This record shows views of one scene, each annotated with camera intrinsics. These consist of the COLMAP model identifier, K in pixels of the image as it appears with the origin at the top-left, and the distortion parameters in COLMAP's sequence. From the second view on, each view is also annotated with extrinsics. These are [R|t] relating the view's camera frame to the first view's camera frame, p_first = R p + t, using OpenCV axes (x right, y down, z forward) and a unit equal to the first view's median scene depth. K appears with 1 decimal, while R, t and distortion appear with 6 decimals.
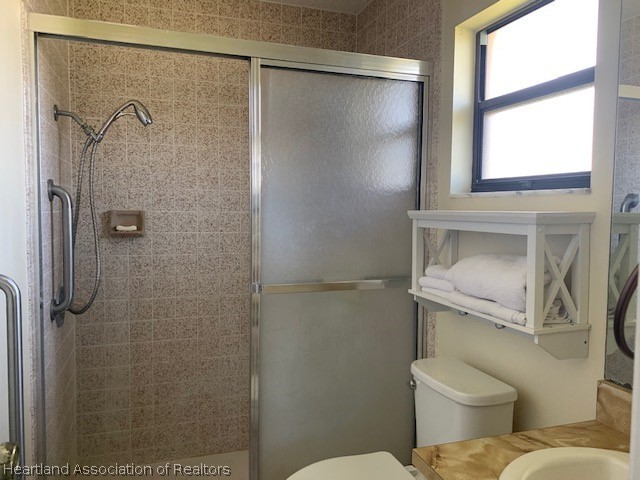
lens RADIAL K [[487.4, 0, 319.7], [0, 487.4, 237.3], [0, 0, 1]] dist [0.039824, -0.059186]
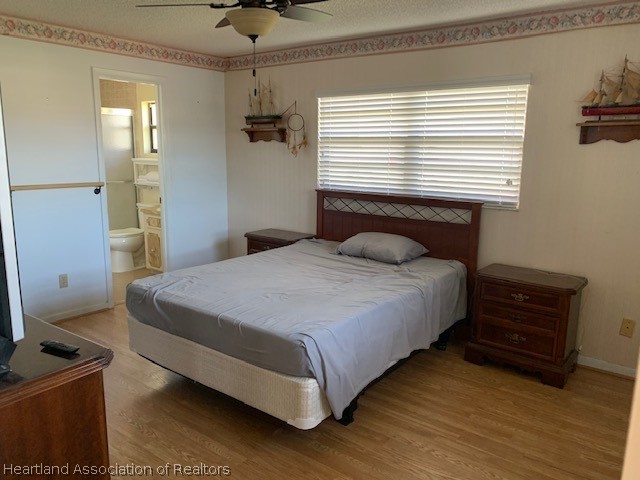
lens RADIAL K [[487.4, 0, 319.7], [0, 487.4, 237.3], [0, 0, 1]] dist [0.039824, -0.059186]
pose [[0.843716, -0.101150, 0.527174, -0.531250], [0.032381, 0.989888, 0.138107, 0.052857], [-0.535813, -0.099453, 0.838459, -2.447824]]
